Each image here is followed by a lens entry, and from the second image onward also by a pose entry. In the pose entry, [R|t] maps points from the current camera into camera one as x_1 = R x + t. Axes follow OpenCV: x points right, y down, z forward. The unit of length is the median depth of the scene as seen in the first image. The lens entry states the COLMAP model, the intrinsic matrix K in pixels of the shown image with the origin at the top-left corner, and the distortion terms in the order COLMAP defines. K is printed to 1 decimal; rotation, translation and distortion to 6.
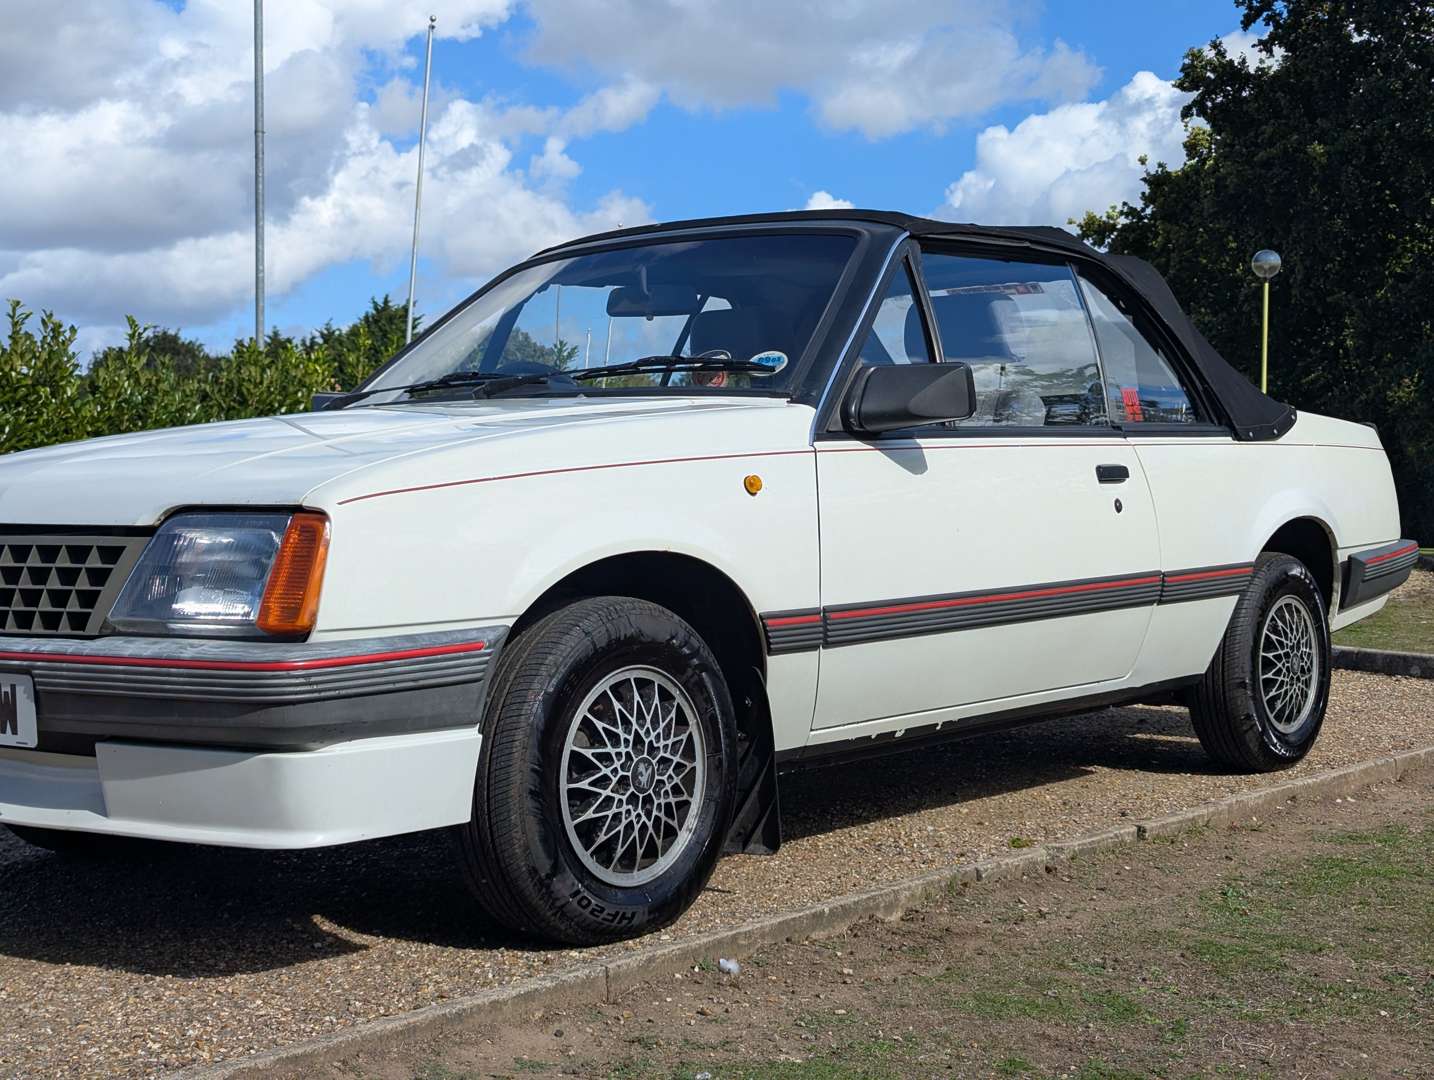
lens RADIAL K [[2010.1, 0, 709.6], [0, 2010.1, 558.6], [0, 0, 1]] dist [0.051171, 0.000000]
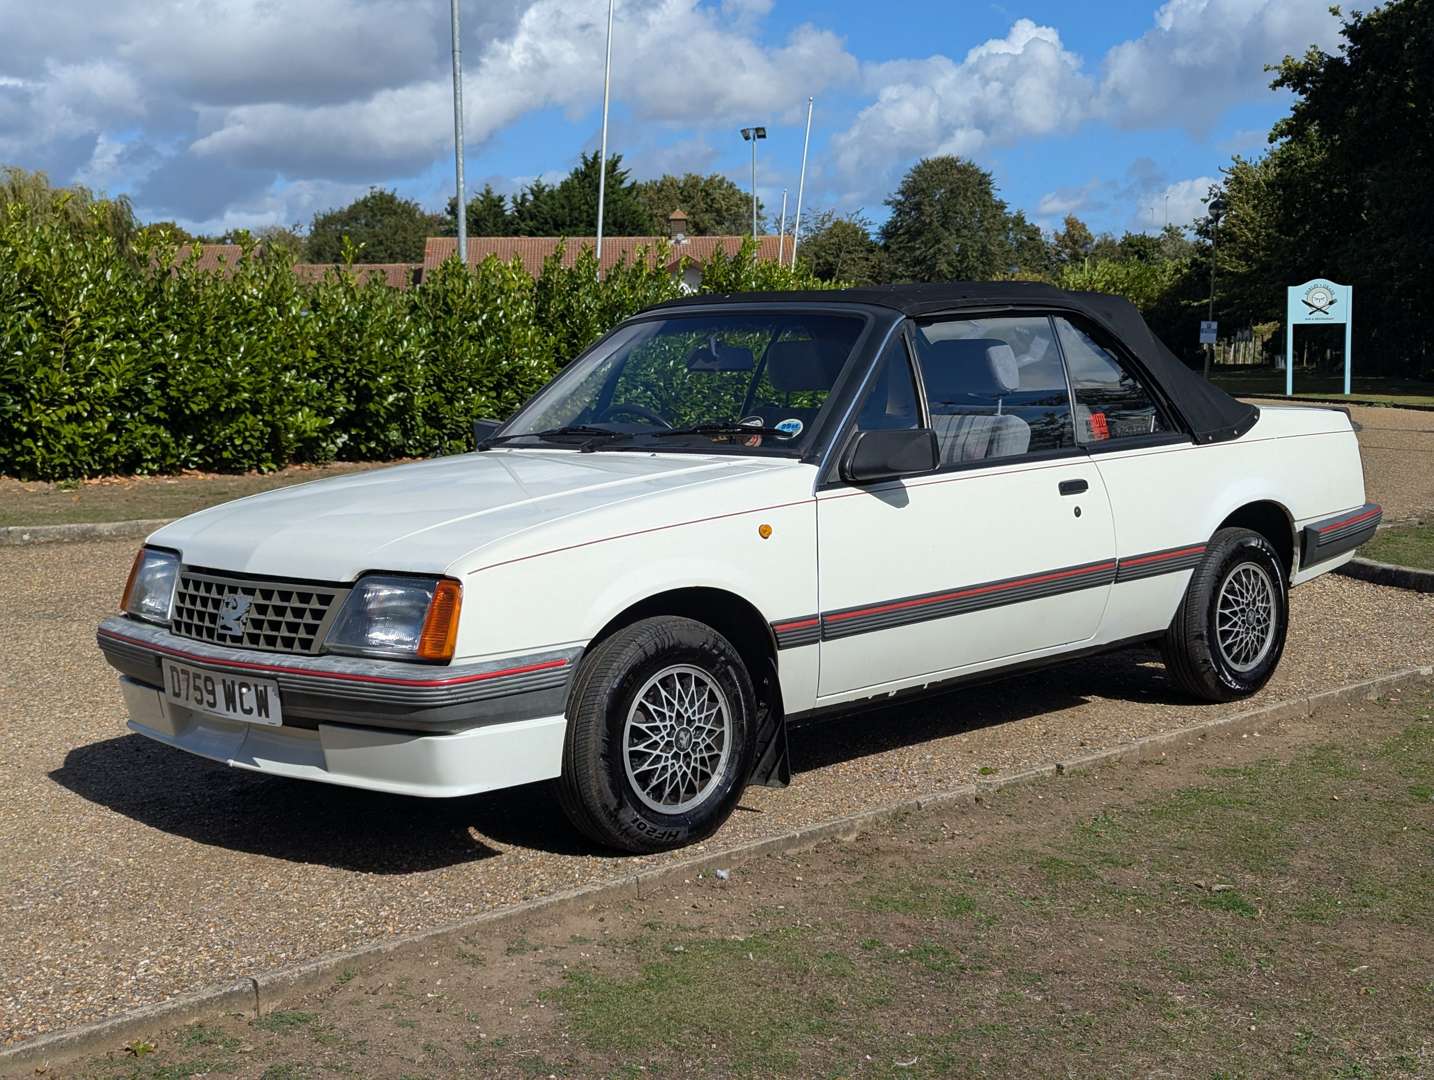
lens RADIAL K [[2010.1, 0, 717.4], [0, 2010.1, 566.6], [0, 0, 1]] dist [0.051171, 0.000000]
pose [[0.994628, -0.005923, -0.103342, 0.141466], [0.014302, 0.996650, 0.080528, -0.133198], [0.102519, -0.081574, 0.991381, -0.432031]]
